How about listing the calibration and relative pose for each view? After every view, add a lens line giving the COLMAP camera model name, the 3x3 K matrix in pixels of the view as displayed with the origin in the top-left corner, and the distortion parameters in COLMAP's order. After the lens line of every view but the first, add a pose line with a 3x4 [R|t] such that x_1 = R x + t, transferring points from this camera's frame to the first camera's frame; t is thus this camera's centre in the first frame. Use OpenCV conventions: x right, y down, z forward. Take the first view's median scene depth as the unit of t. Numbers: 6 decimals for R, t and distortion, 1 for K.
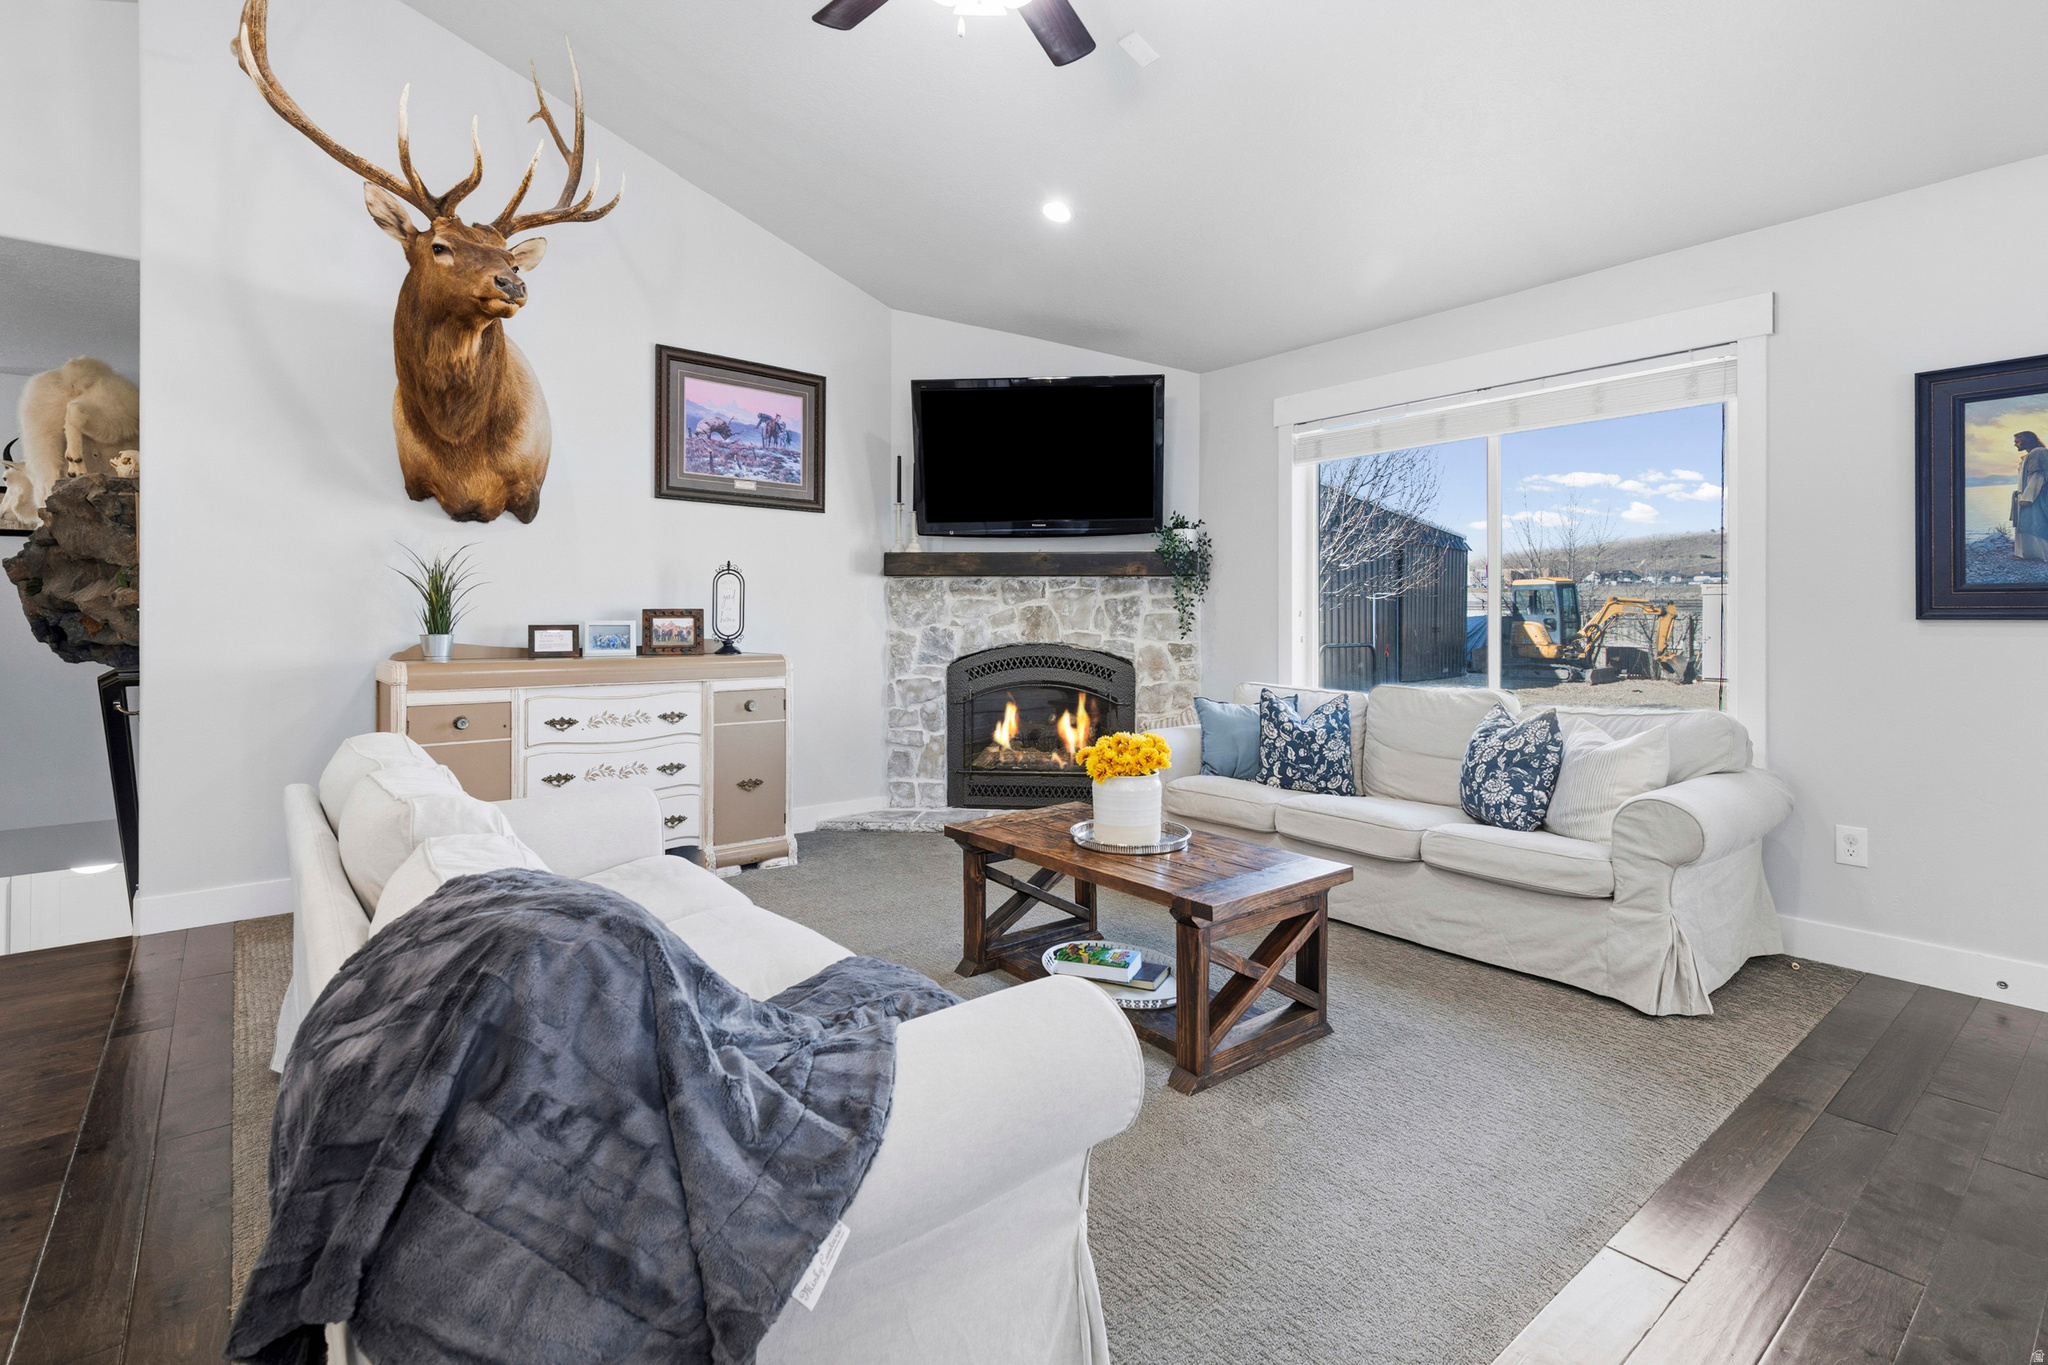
lens RADIAL K [[936.8, 0, 1041.2], [0, 936.8, 621.8], [0, 0, 1]] dist [0.022655, -0.008000]
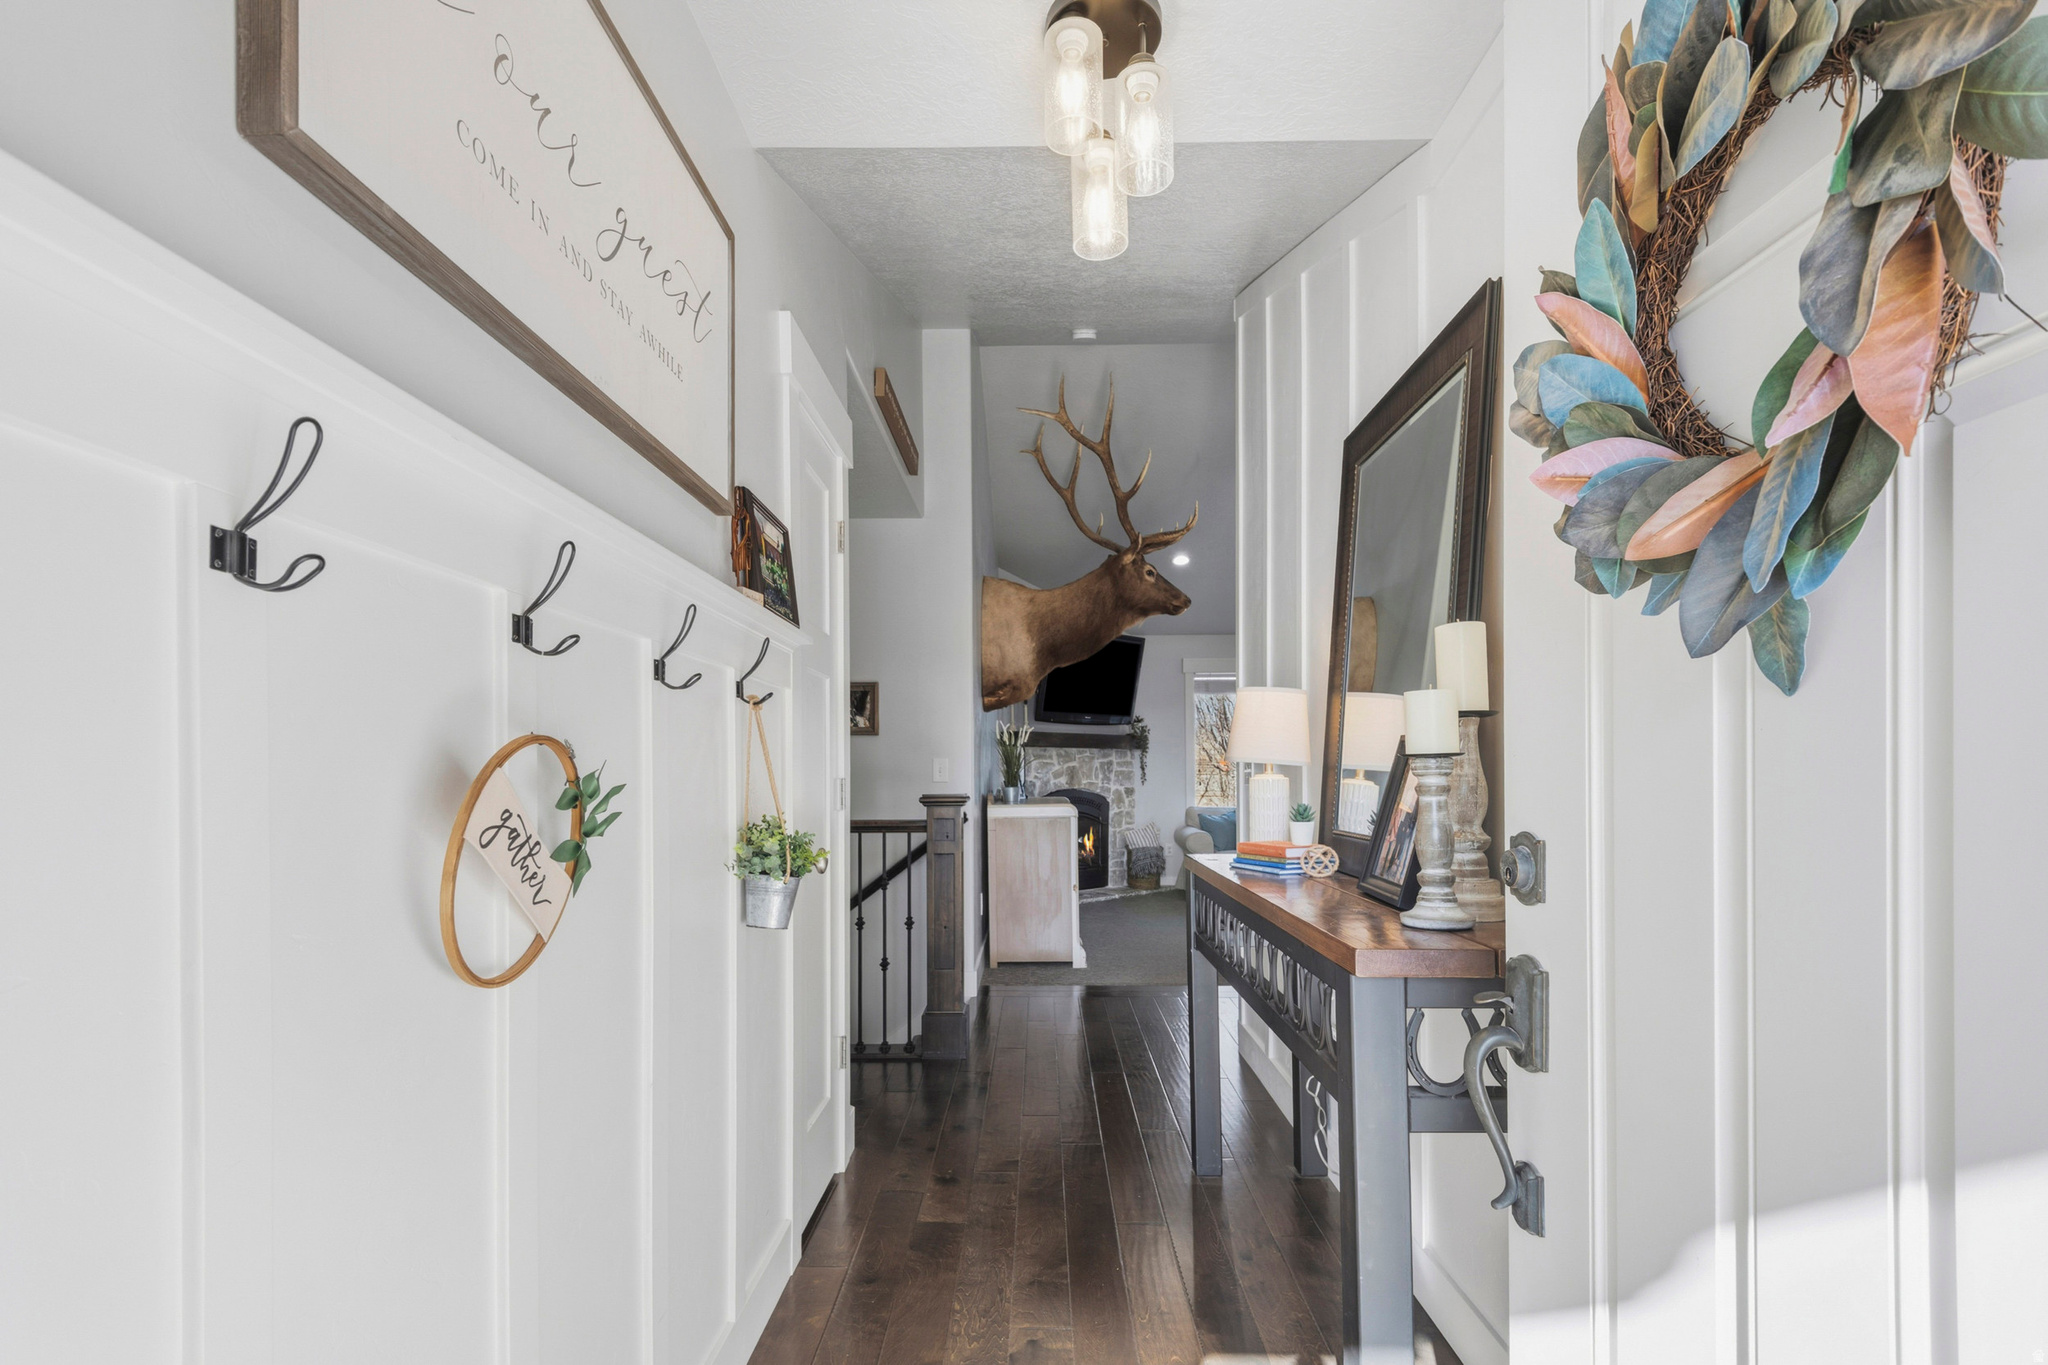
lens RADIAL K [[936.8, 0, 1044.2], [0, 936.8, 756.8], [0, 0, 1]] dist [0.022655, -0.008000]
pose [[0.639945, 0.004912, 0.768405, -1.476141], [0.009024, 0.999863, -0.013907, -0.012173], [-0.768368, 0.015834, 0.639812, -0.005658]]
